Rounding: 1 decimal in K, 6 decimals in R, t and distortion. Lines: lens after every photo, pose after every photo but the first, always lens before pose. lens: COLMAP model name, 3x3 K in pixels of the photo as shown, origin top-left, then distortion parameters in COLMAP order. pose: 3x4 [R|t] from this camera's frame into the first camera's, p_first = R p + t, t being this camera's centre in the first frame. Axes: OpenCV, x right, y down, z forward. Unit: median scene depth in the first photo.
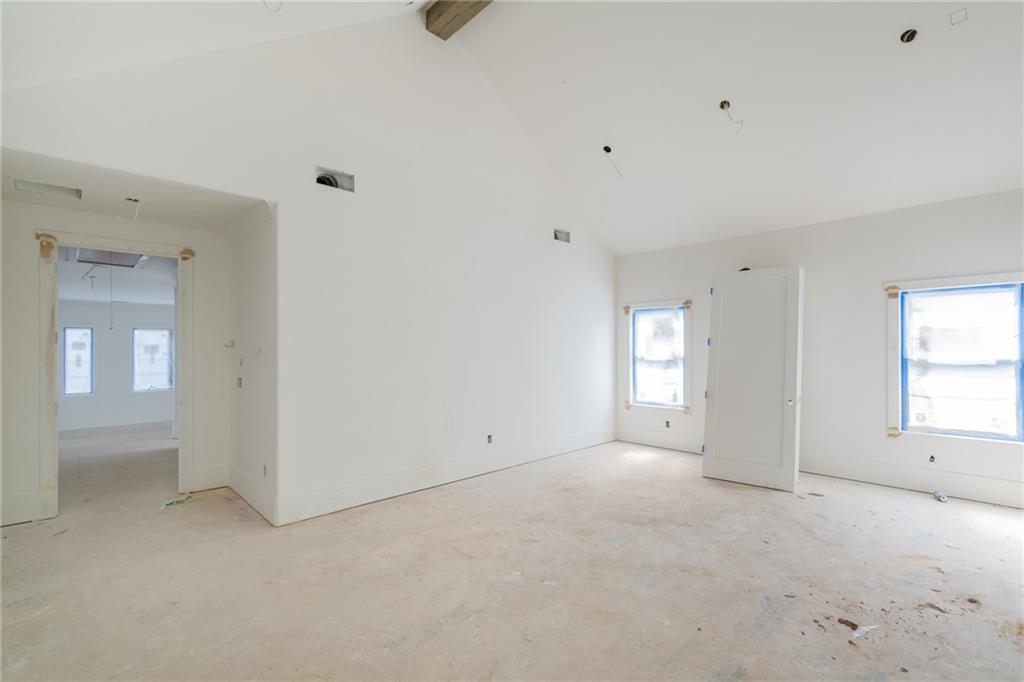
lens RADIAL K [[462.3, 0, 509.9], [0, 462.3, 342.8], [0, 0, 1]] dist [0.020117, -0.000547]
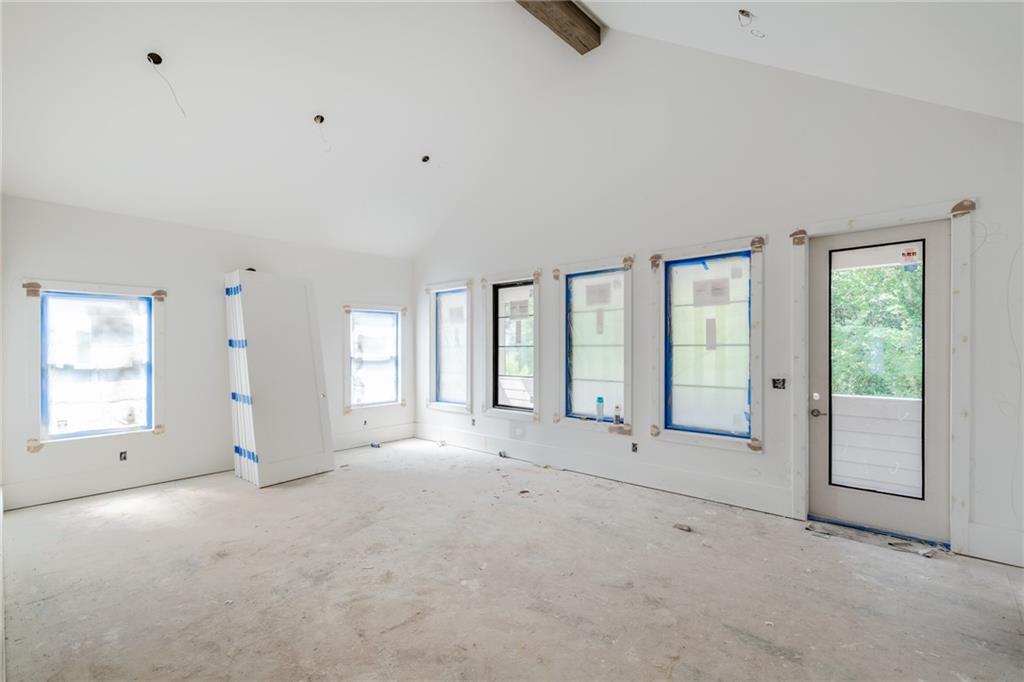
lens RADIAL K [[462.3, 0, 509.9], [0, 462.3, 342.8], [0, 0, 1]] dist [0.020117, -0.000547]
pose [[-0.069513, 0.014766, 0.997472, -0.606489], [-0.004617, 0.999875, -0.015124, 0.008981], [-0.997570, -0.005656, -0.069436, 0.616811]]
